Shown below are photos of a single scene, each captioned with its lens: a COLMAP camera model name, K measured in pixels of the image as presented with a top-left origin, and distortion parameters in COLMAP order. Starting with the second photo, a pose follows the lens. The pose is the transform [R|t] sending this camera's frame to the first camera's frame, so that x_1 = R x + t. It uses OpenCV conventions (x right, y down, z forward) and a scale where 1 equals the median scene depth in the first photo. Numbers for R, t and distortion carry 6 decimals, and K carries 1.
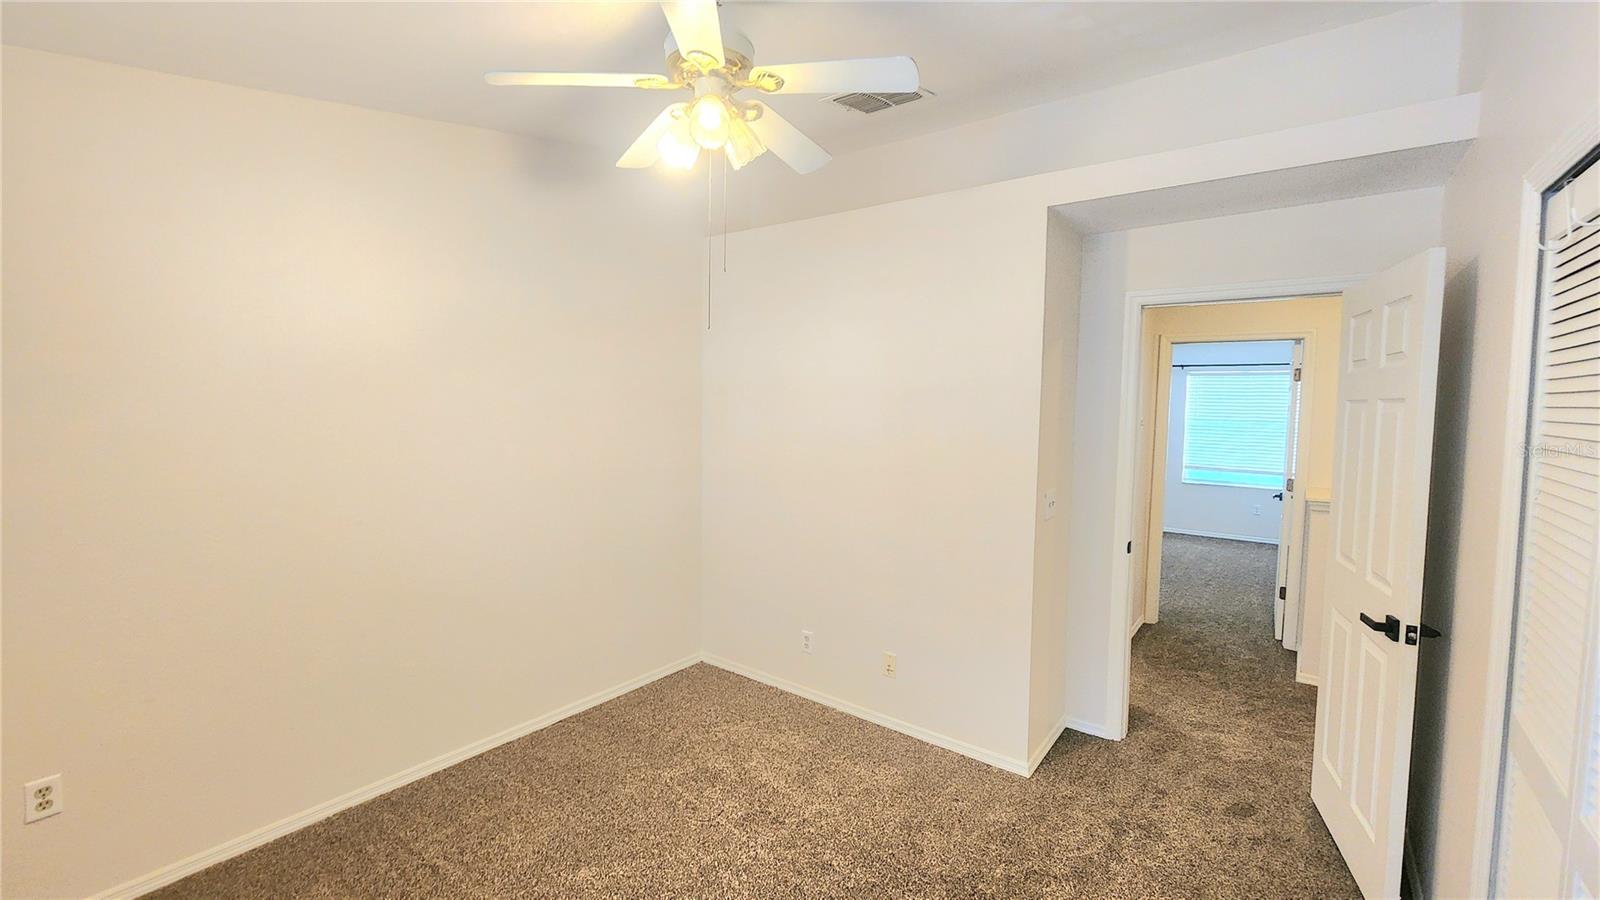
lens RADIAL K [[655.6, 0, 800.9], [0, 655.6, 453.3], [0, 0, 1]] dist [-0.004937, 0.000535]
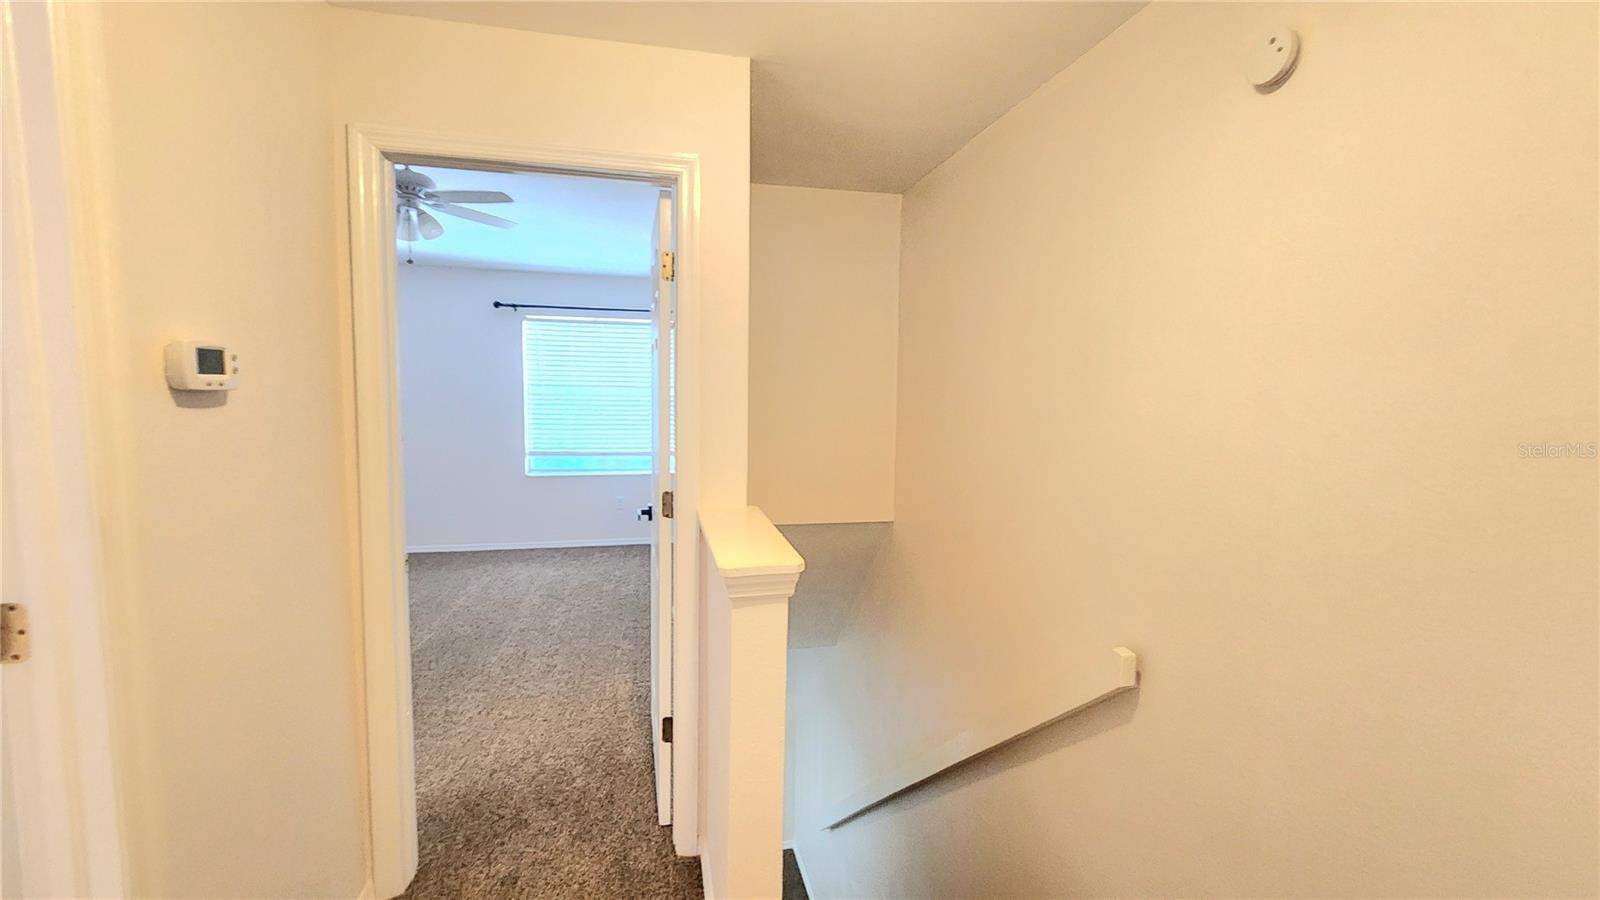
lens RADIAL K [[655.6, 0, 800.5], [0, 655.6, 451.7], [0, 0, 1]] dist [-0.004937, 0.000535]
pose [[0.640898, -0.068009, 0.764607, 0.301621], [0.041666, 0.997681, 0.053815, -0.007757], [-0.766494, -0.002632, 0.642246, 0.417451]]
